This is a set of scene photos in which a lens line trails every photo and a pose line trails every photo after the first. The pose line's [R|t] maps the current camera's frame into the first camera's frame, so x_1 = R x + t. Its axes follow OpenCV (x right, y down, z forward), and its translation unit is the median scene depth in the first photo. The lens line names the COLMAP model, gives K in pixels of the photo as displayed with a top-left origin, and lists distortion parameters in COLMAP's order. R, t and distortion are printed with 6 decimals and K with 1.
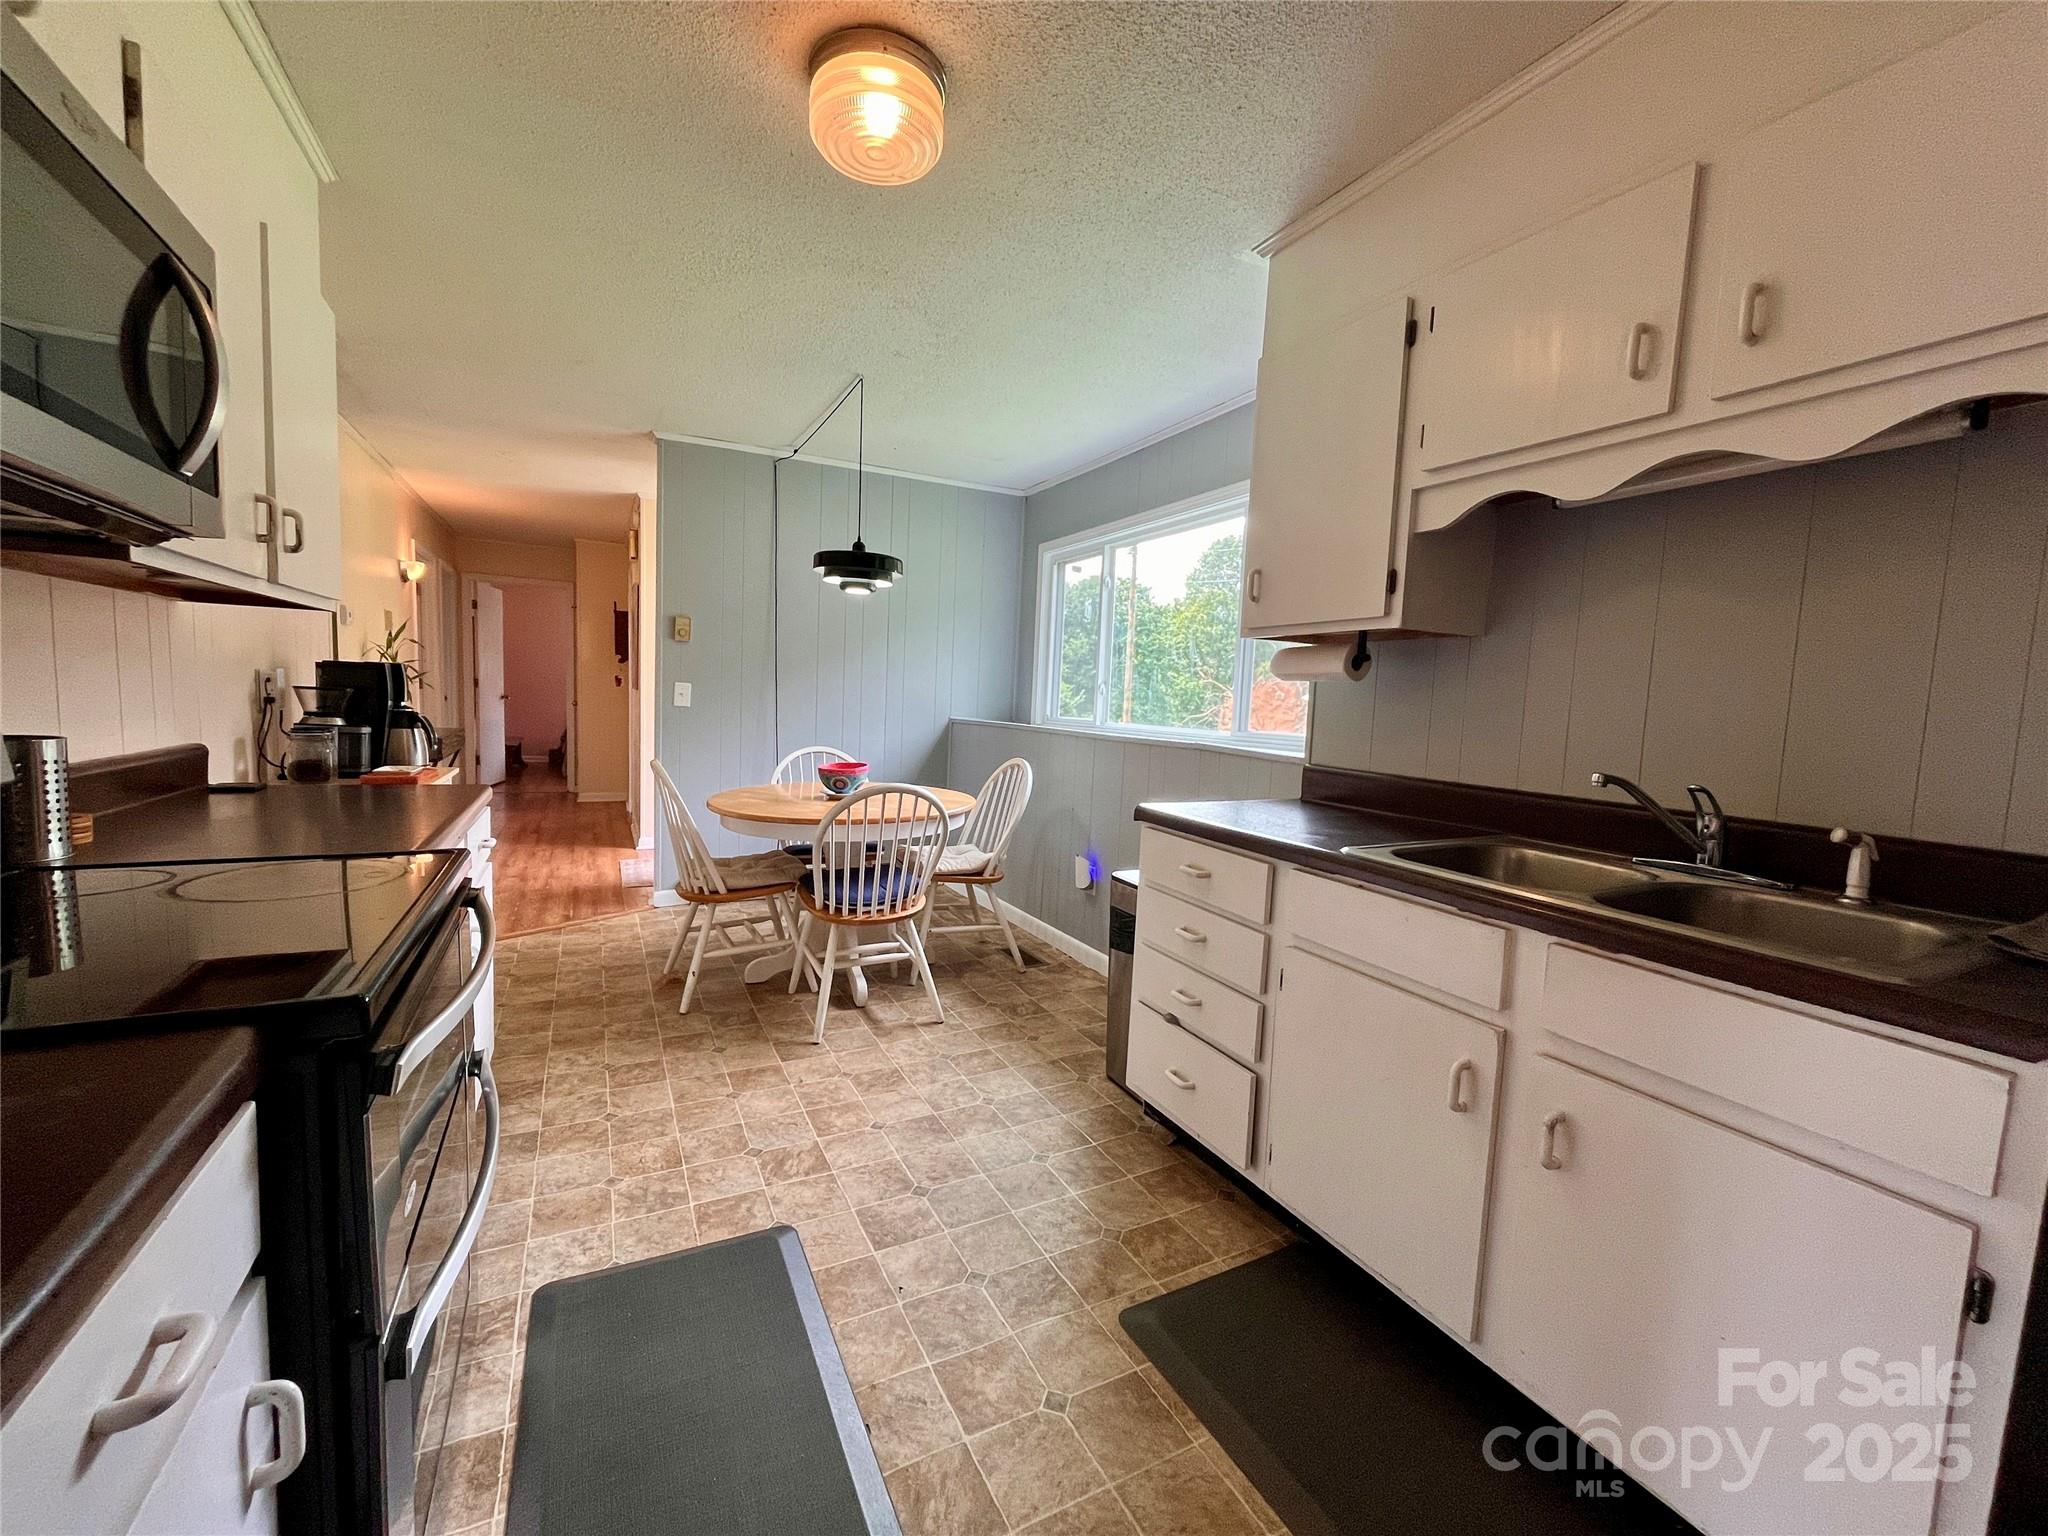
lens RADIAL K [[830.1, 0, 1025.1], [0, 830.1, 771.2], [0, 0, 1]] dist [-0.003505, -0.000252]
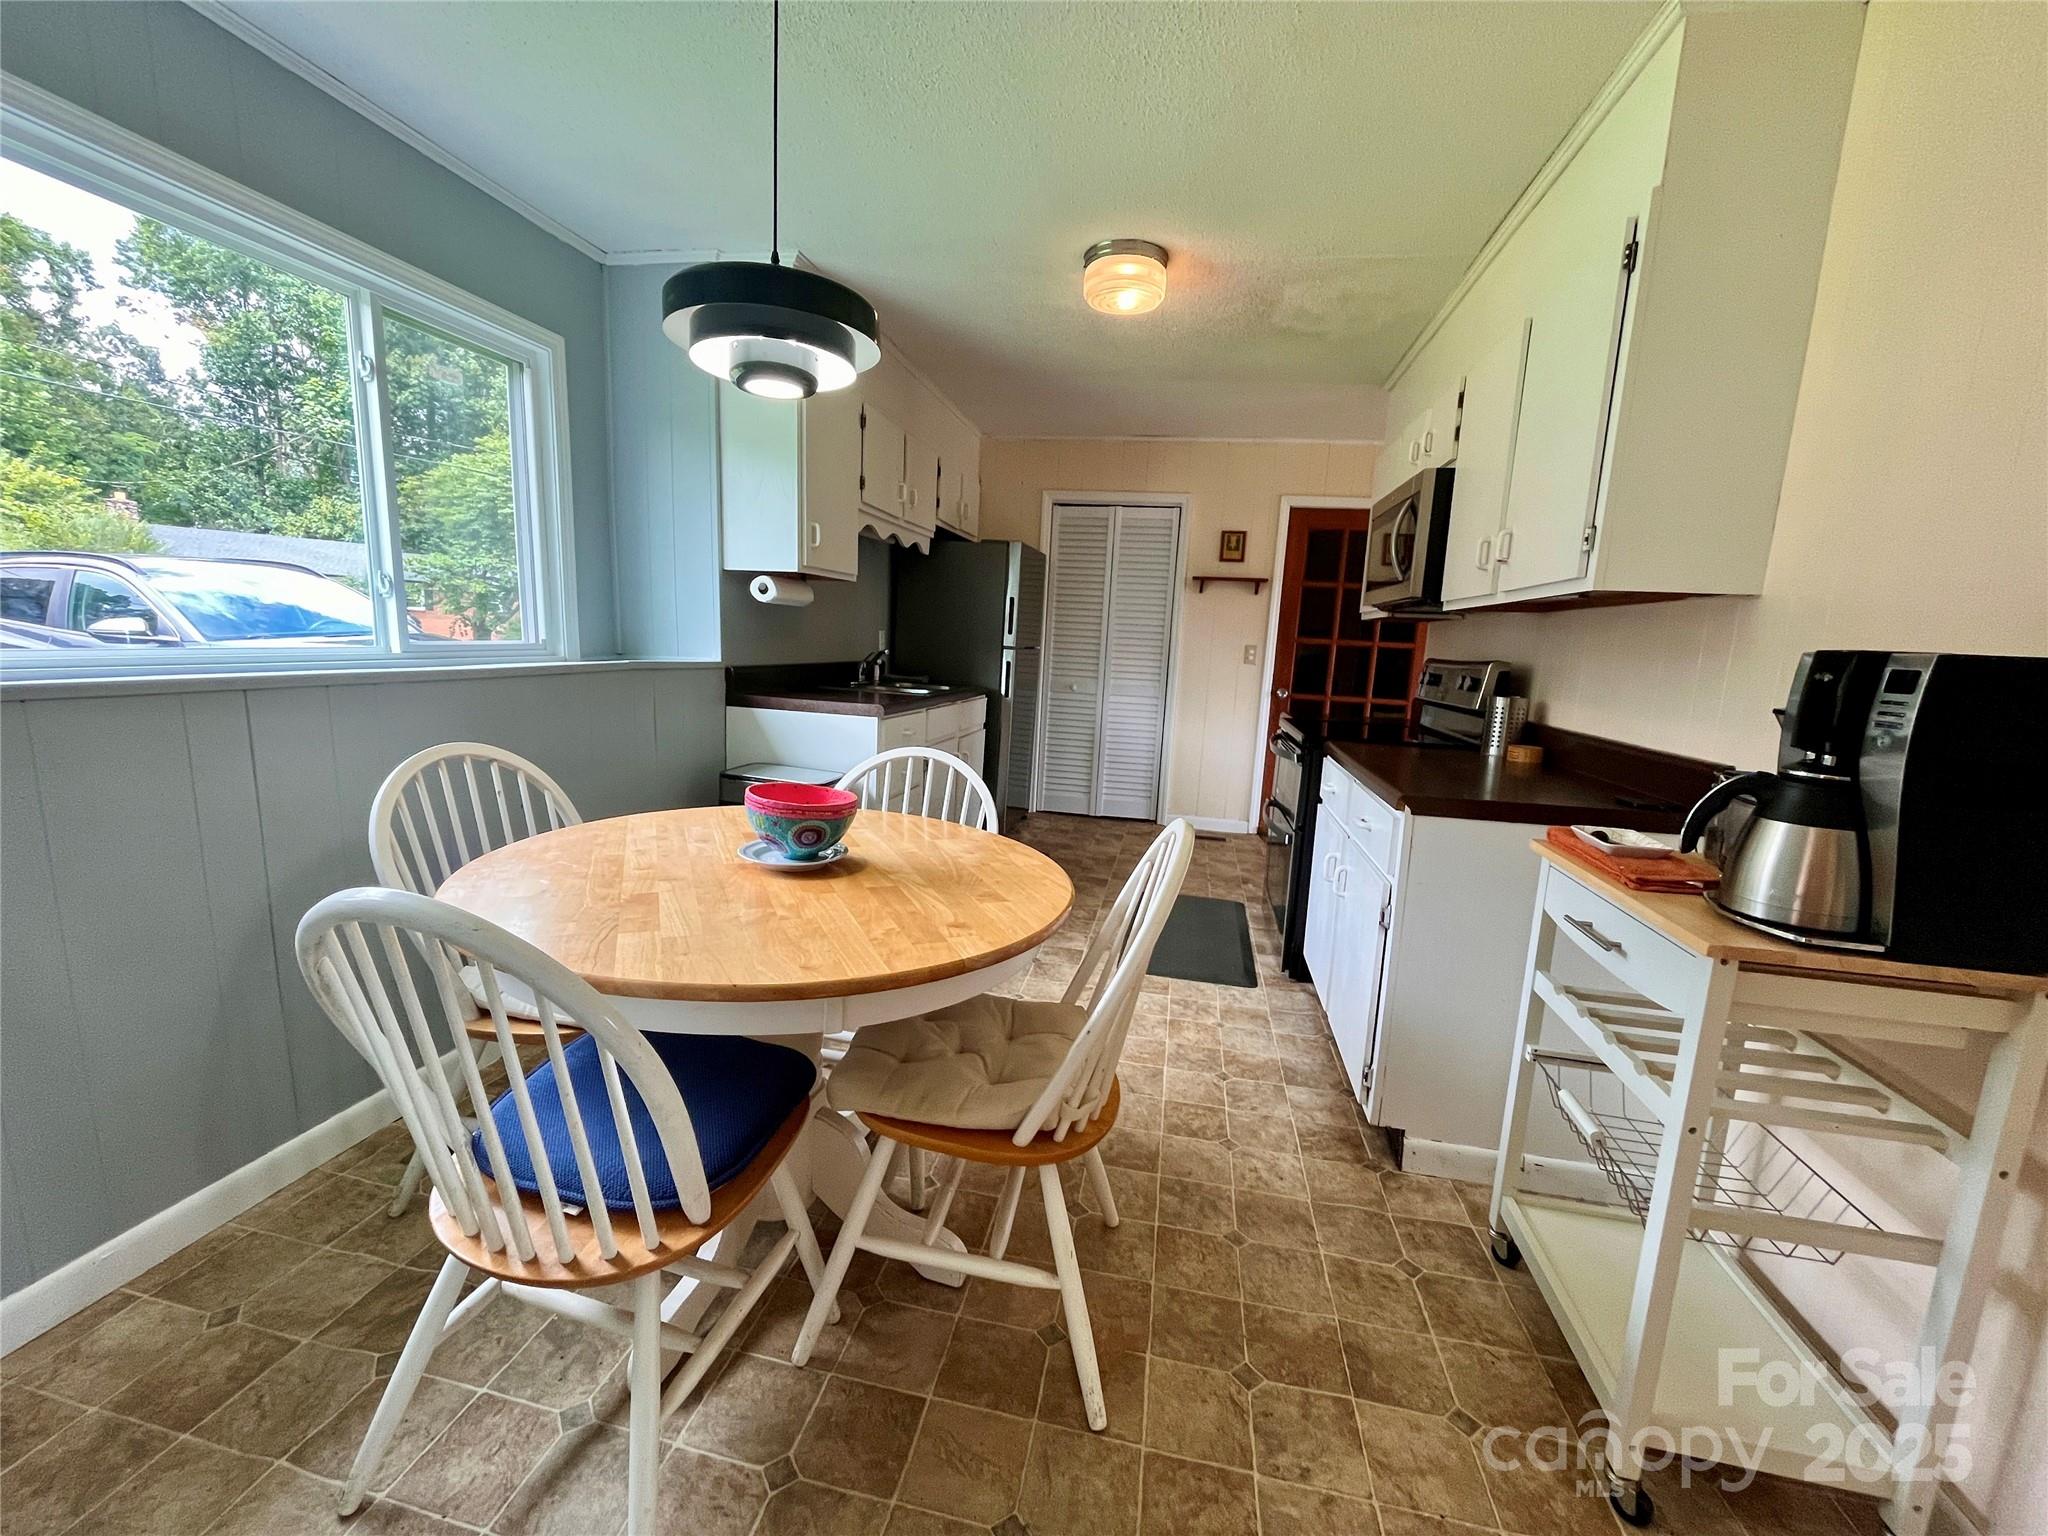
lens RADIAL K [[830.1, 0, 1022.9], [0, 830.1, 775.3], [0, 0, 1]] dist [-0.003505, -0.000252]
pose [[-0.777375, -0.180997, 0.602436, -0.916329], [-0.022138, 0.964989, 0.261356, -0.216190], [-0.628648, 0.189834, -0.754165, 1.982065]]
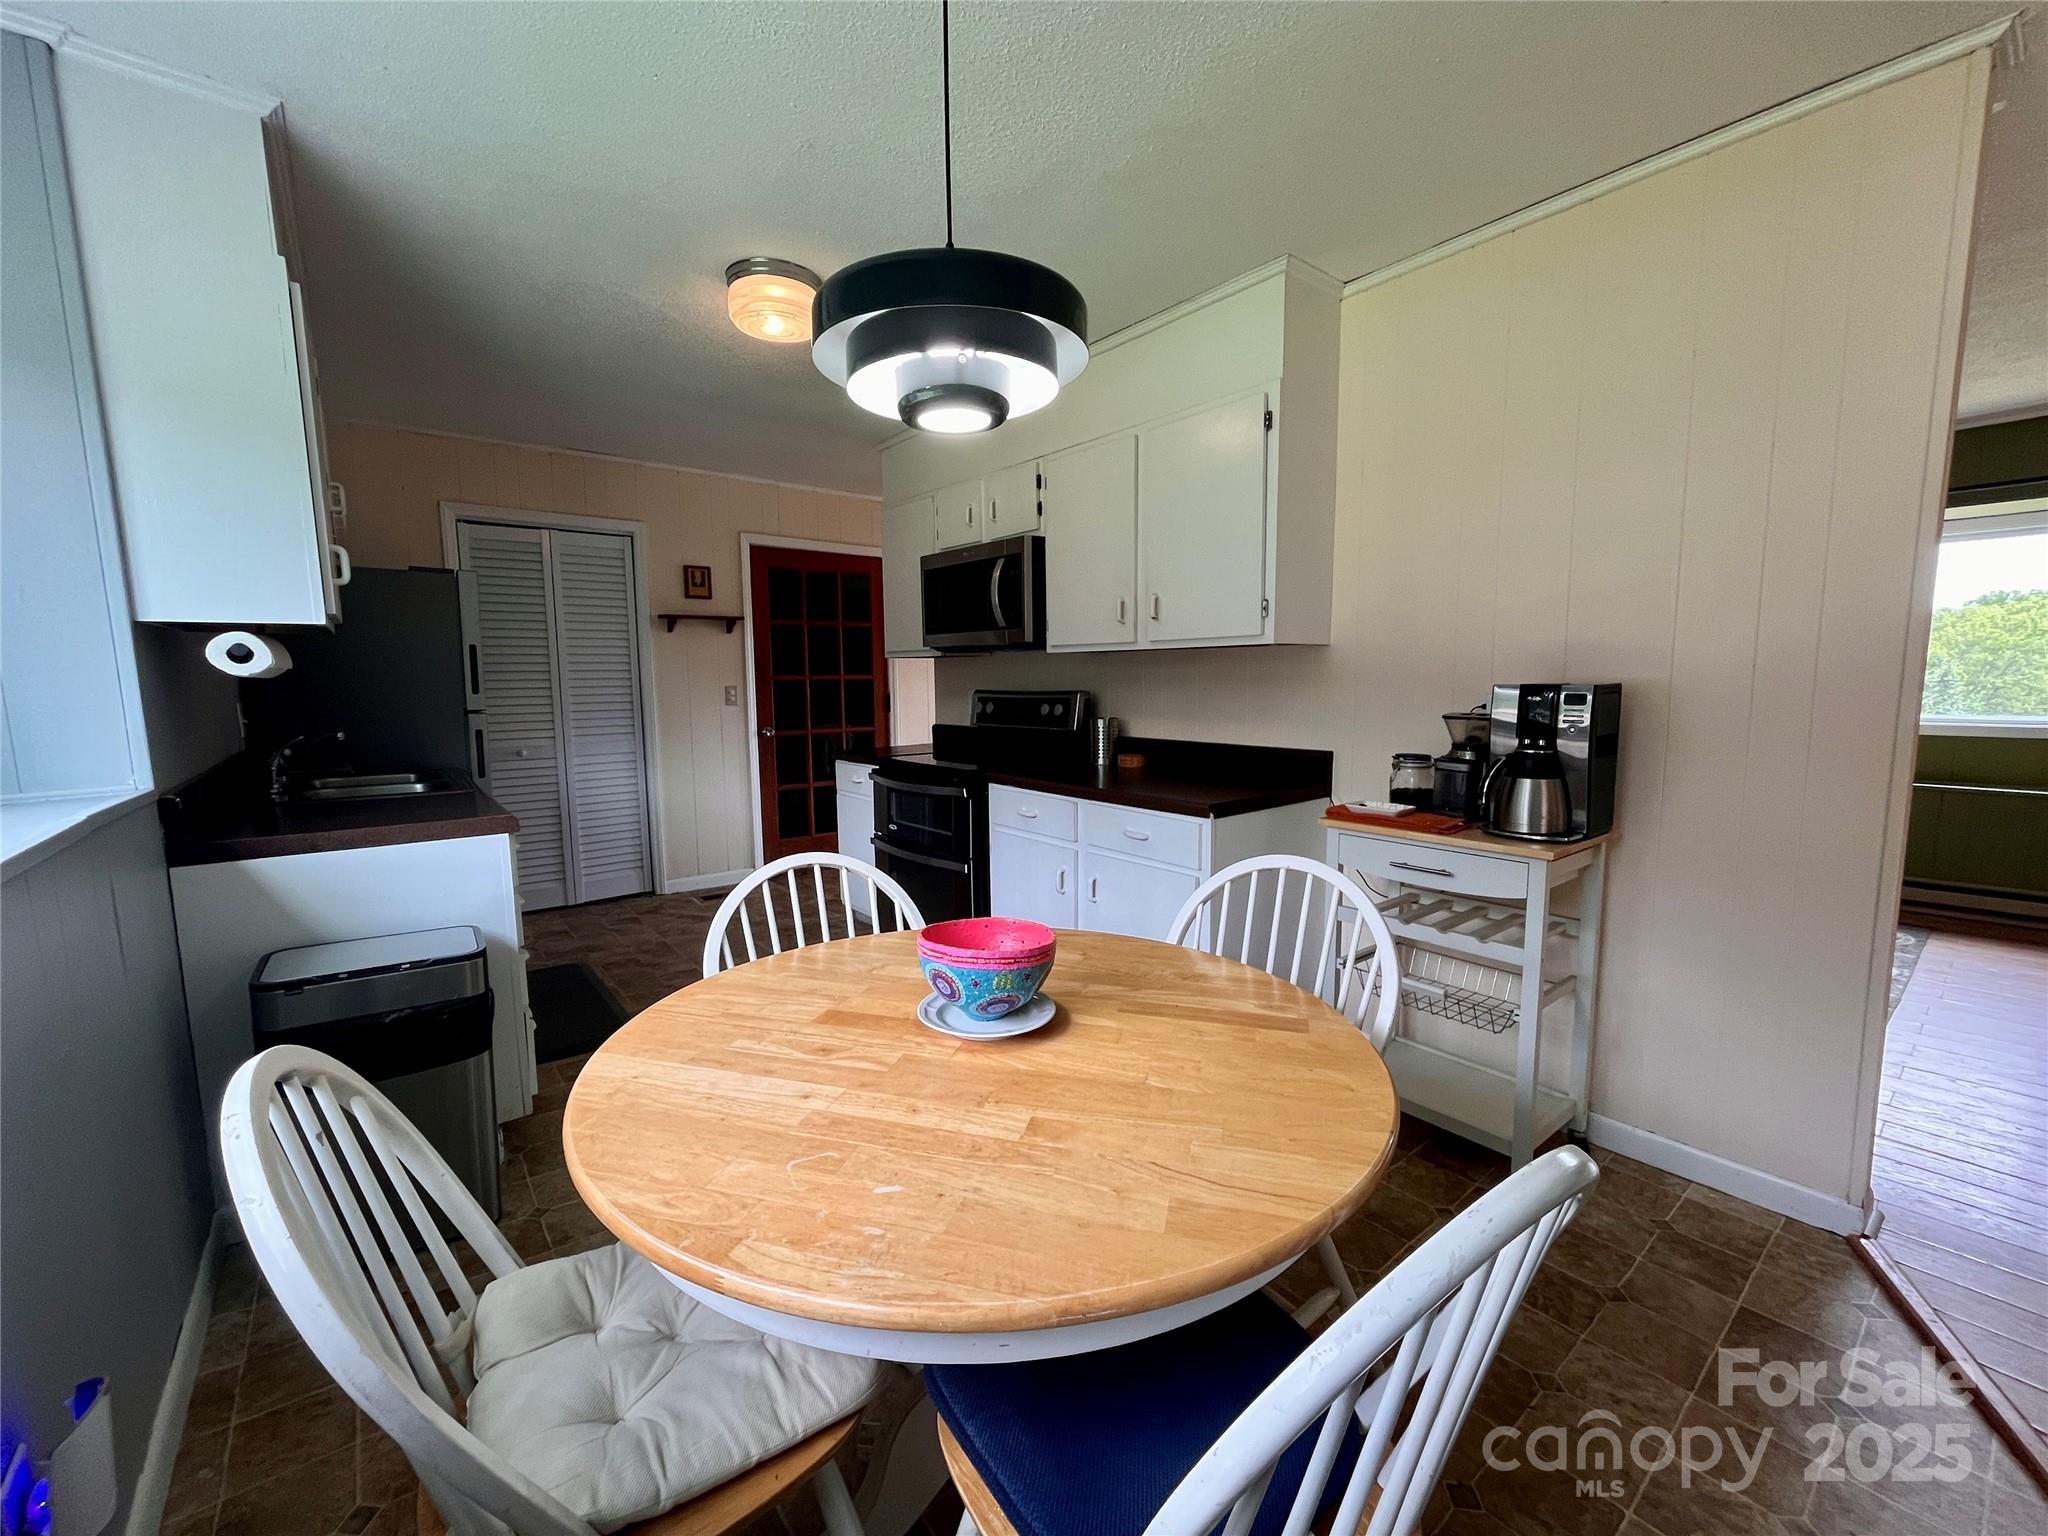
lens RADIAL K [[830.1, 0, 1020.7], [0, 830.1, 768.3], [0, 0, 1]] dist [-0.003505, -0.000252]
pose [[-0.981016, -0.009985, -0.193668, -0.258606], [-0.048582, 0.979481, 0.195592, -0.229908], [0.187742, 0.201288, -0.961372, 2.083323]]
